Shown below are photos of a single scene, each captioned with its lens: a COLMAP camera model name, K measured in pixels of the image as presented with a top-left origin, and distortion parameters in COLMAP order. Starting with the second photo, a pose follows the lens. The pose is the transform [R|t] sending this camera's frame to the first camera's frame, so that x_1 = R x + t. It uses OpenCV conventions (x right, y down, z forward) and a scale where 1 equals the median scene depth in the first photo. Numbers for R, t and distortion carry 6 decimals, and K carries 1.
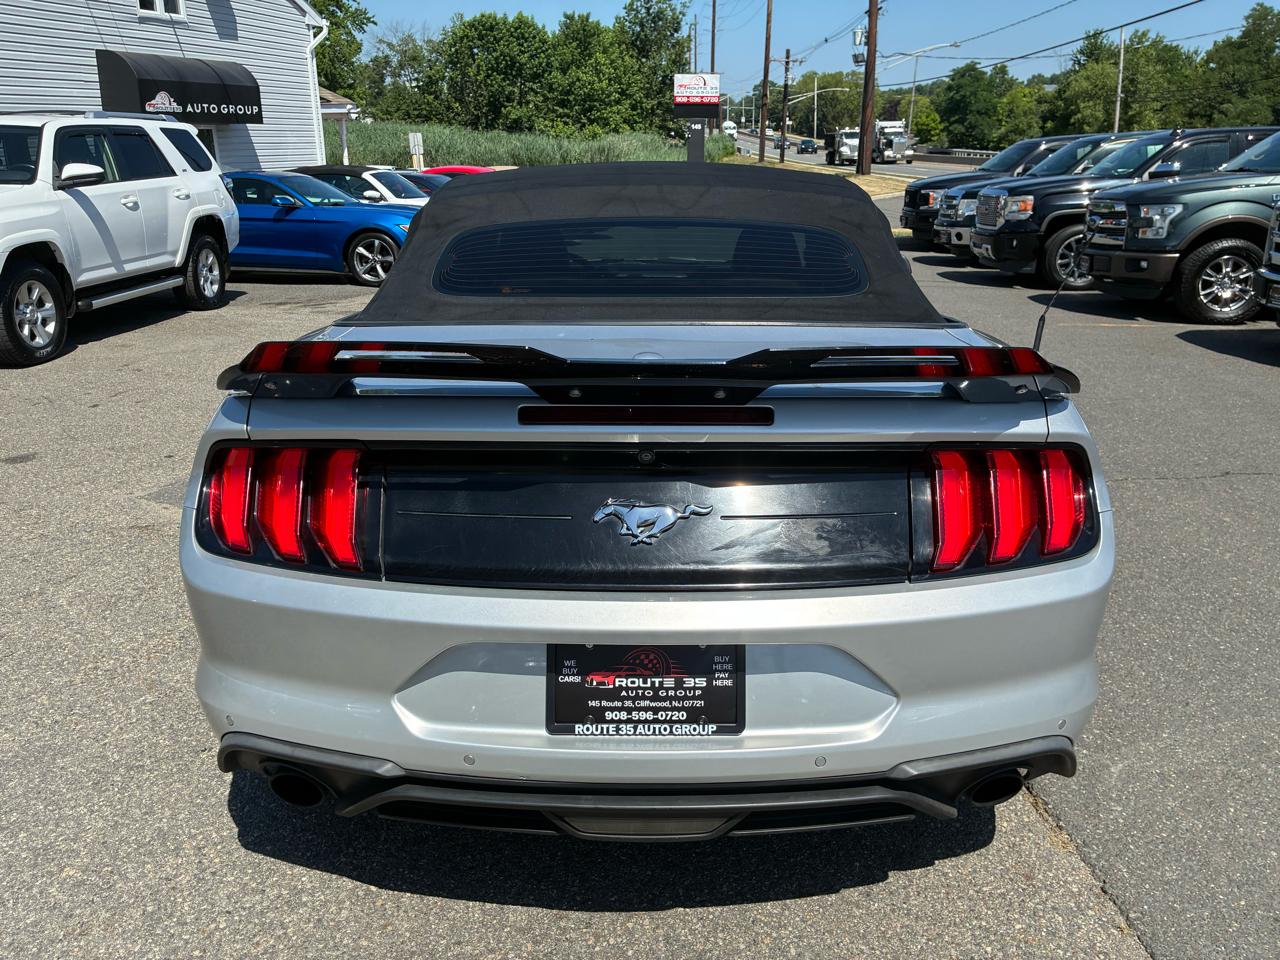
lens RADIAL K [[971.6, 0, 641.5], [0, 971.6, 467.8], [0, 0, 1]] dist [0.068369, -0.095149]
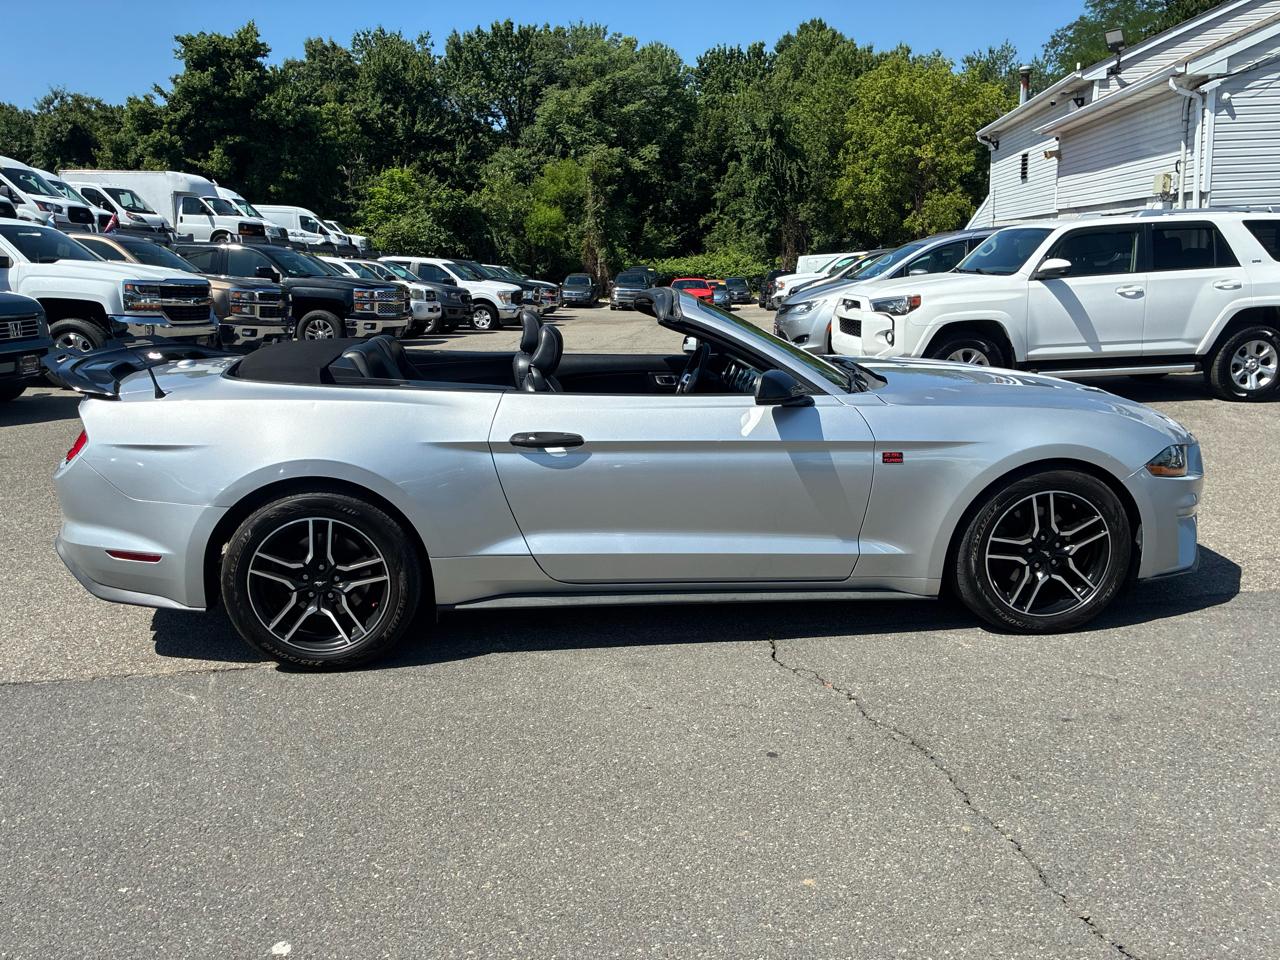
lens RADIAL K [[971.6, 0, 642.6], [0, 971.6, 470.7], [0, 0, 1]] dist [0.068369, -0.095149]
pose [[0.101130, 0.207910, -0.972906, 0.206181], [-0.277056, 0.945120, 0.173173, -0.046221], [0.955517, 0.252037, 0.153182, 0.139773]]
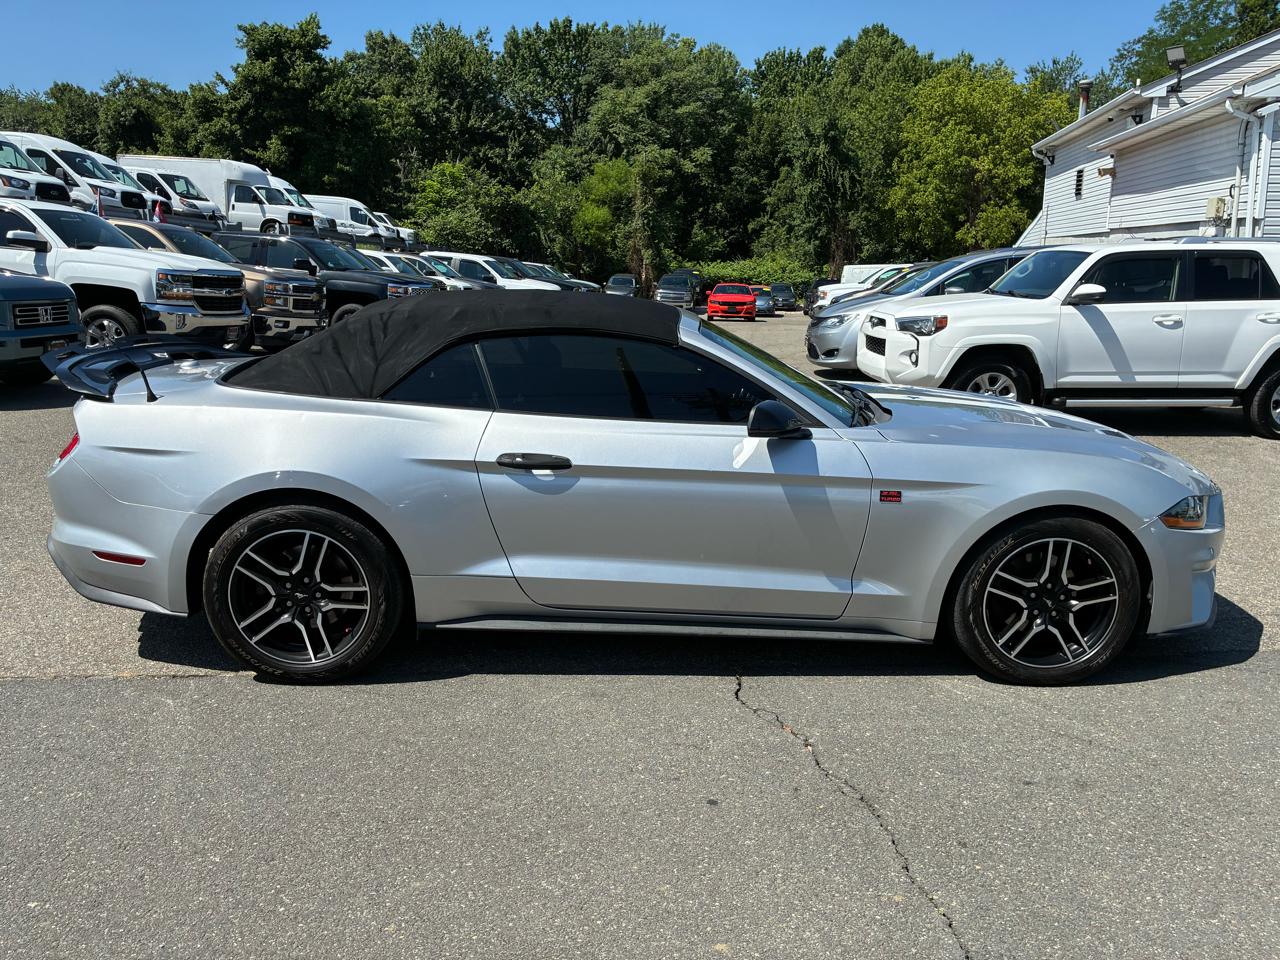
lens RADIAL K [[971.6, 0, 635.8], [0, 971.6, 476.7], [0, 0, 1]] dist [0.068369, -0.095149]
pose [[0.044889, 0.216491, -0.975252, 0.202685], [-0.313261, 0.930048, 0.192038, -0.052890], [0.948606, 0.296888, 0.109567, 0.149973]]
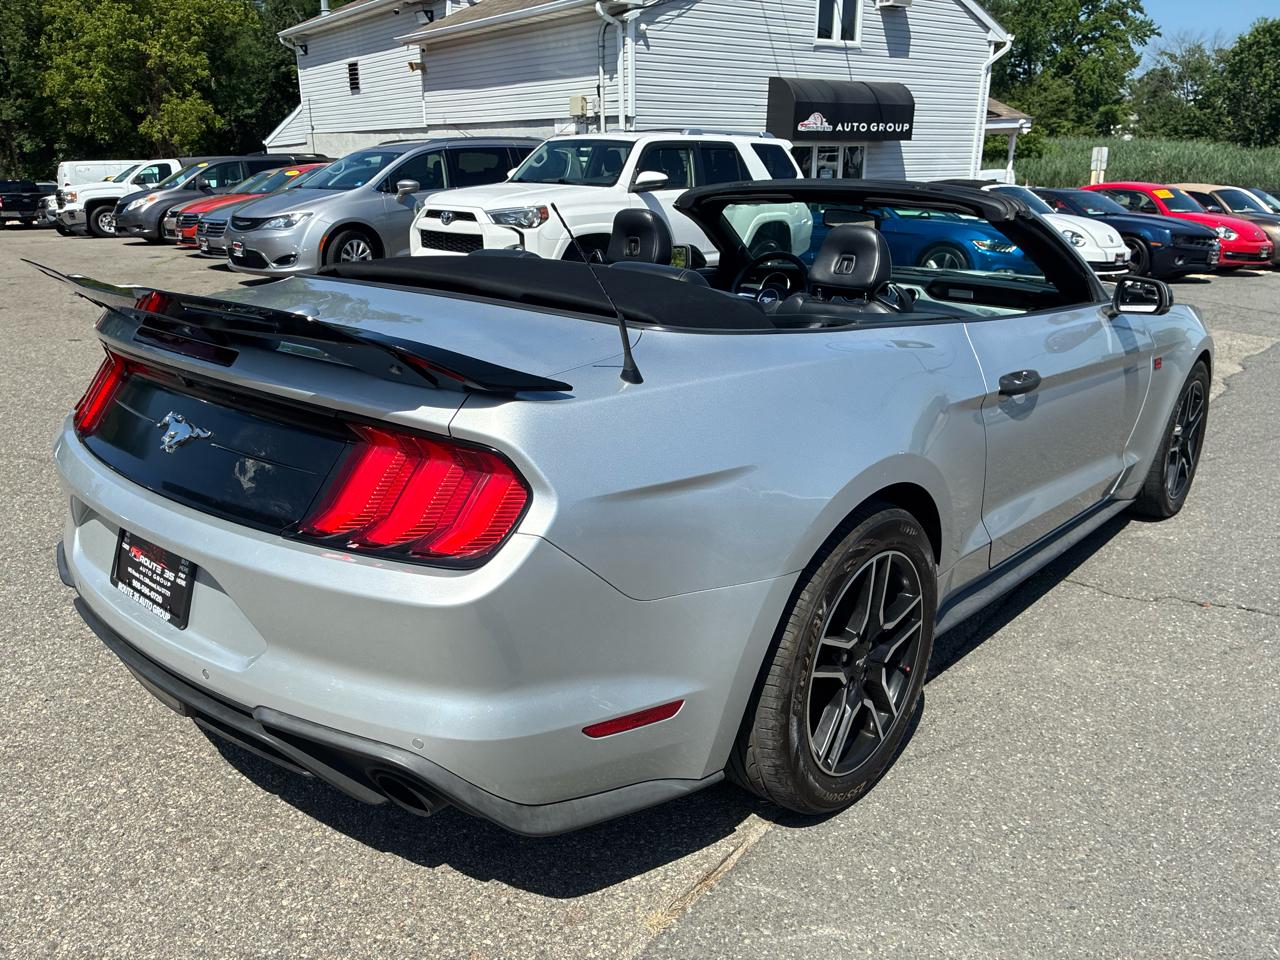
lens RADIAL K [[971.6, 0, 652.8], [0, 971.6, 475.3], [0, 0, 1]] dist [0.068369, -0.095149]
pose [[0.758287, 0.200891, -0.620196, 0.092498], [-0.208071, 0.976160, 0.061793, -0.007054], [0.617825, 0.082188, 0.782009, 0.032356]]
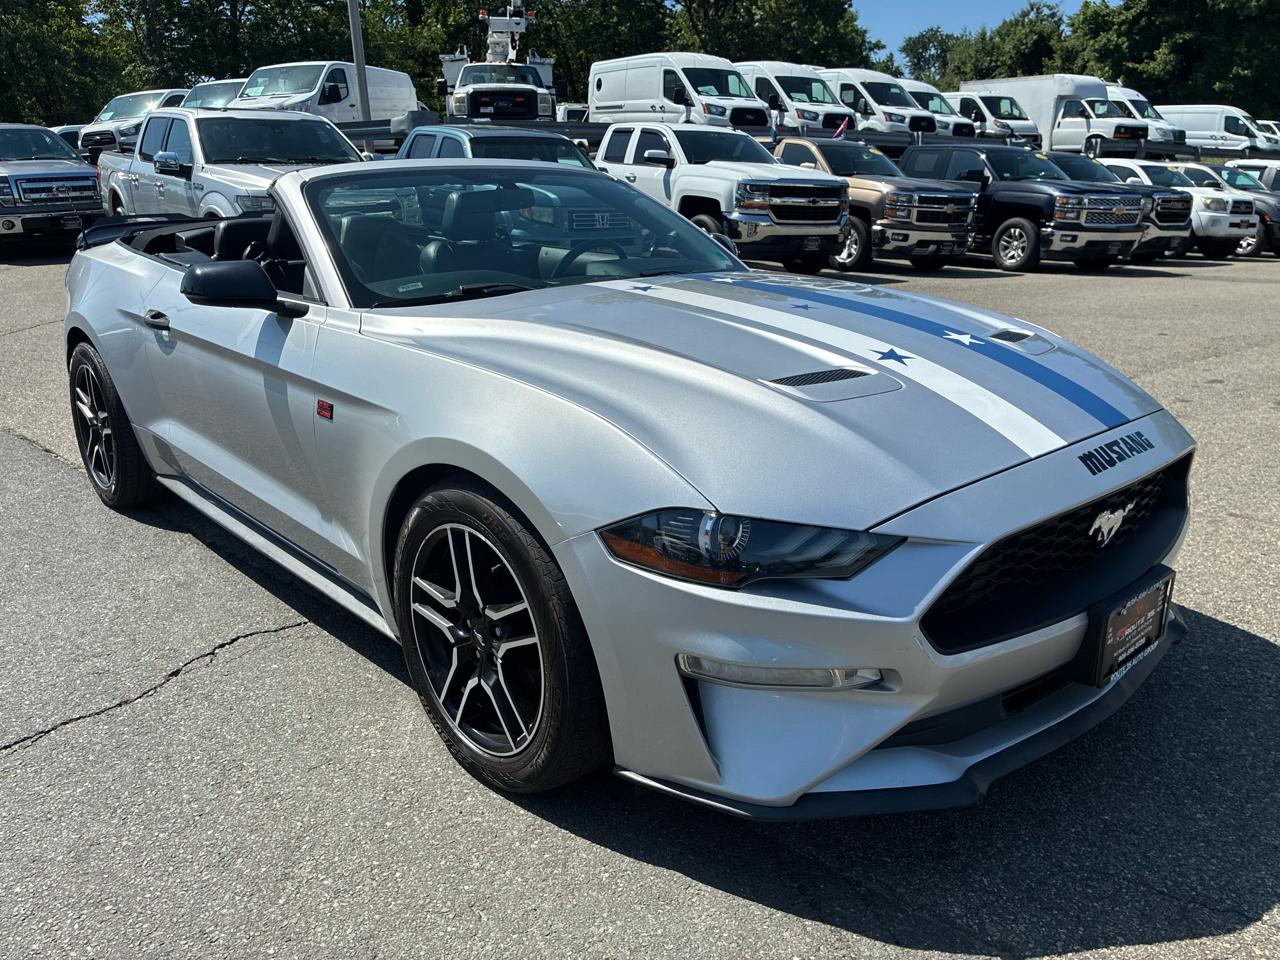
lens RADIAL K [[971.6, 0, 656.8], [0, 971.6, 467.6], [0, 0, 1]] dist [0.068369, -0.095149]
pose [[-0.722444, 0.199415, -0.662049, 0.101847], [-0.190483, 0.863053, 0.467819, -0.082724], [0.664673, 0.464083, -0.585522, 0.290679]]
